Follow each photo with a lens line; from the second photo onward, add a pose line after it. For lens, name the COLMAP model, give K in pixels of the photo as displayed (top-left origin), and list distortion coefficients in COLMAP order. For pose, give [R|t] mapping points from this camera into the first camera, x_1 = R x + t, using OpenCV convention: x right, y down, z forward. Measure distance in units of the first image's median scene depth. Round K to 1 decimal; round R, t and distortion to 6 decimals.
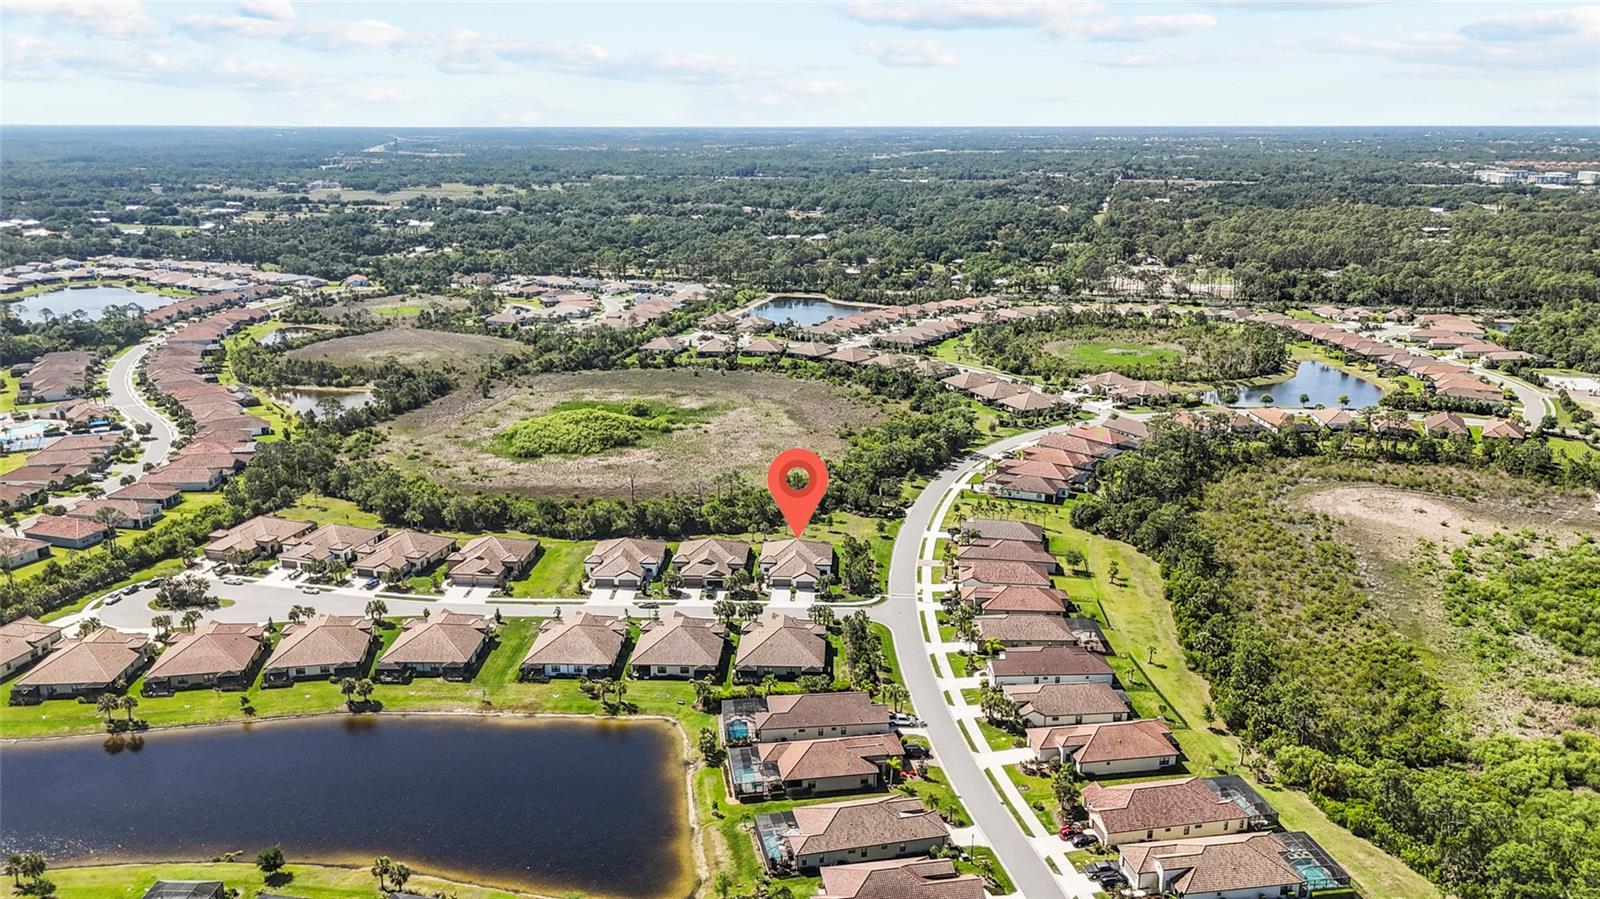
lens RADIAL K [[1214.0, 0, 800.0], [0, 1214.0, 449.5], [0, 0, 1]] dist [0.002314, -0.008062]
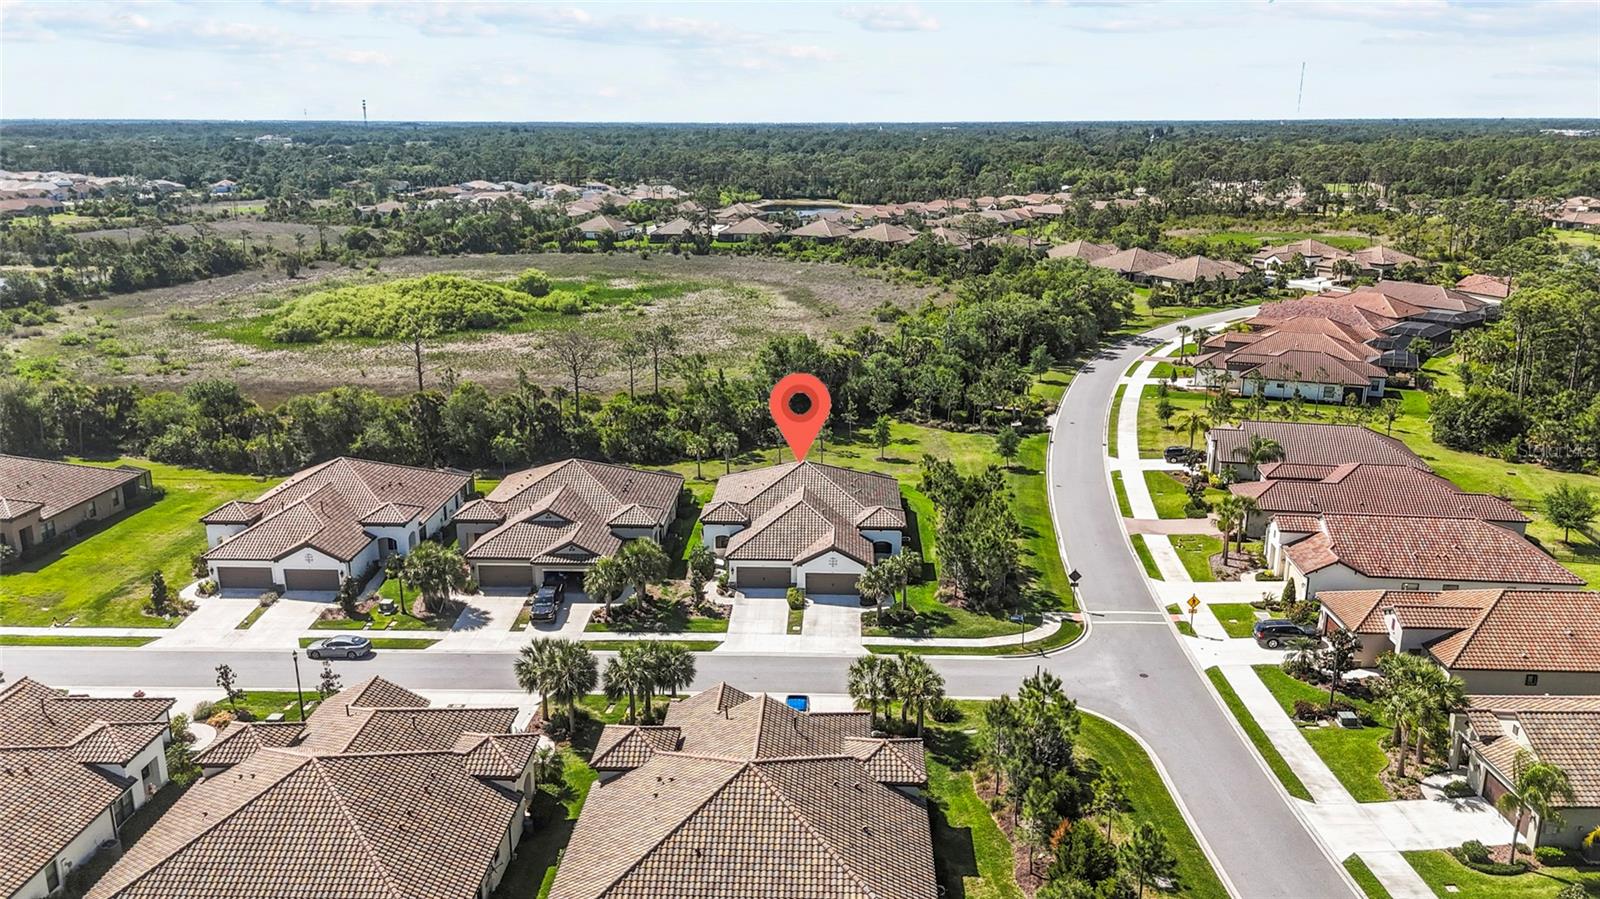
lens RADIAL K [[1214.0, 0, 800.0], [0, 1214.0, 449.5], [0, 0, 1]] dist [0.002314, -0.008062]
pose [[0.999998, -0.000890, -0.001668, -0.003732], [0.000890, 1.000000, 0.000277, 0.065292], [0.001668, -0.000278, 0.999999, 0.585431]]
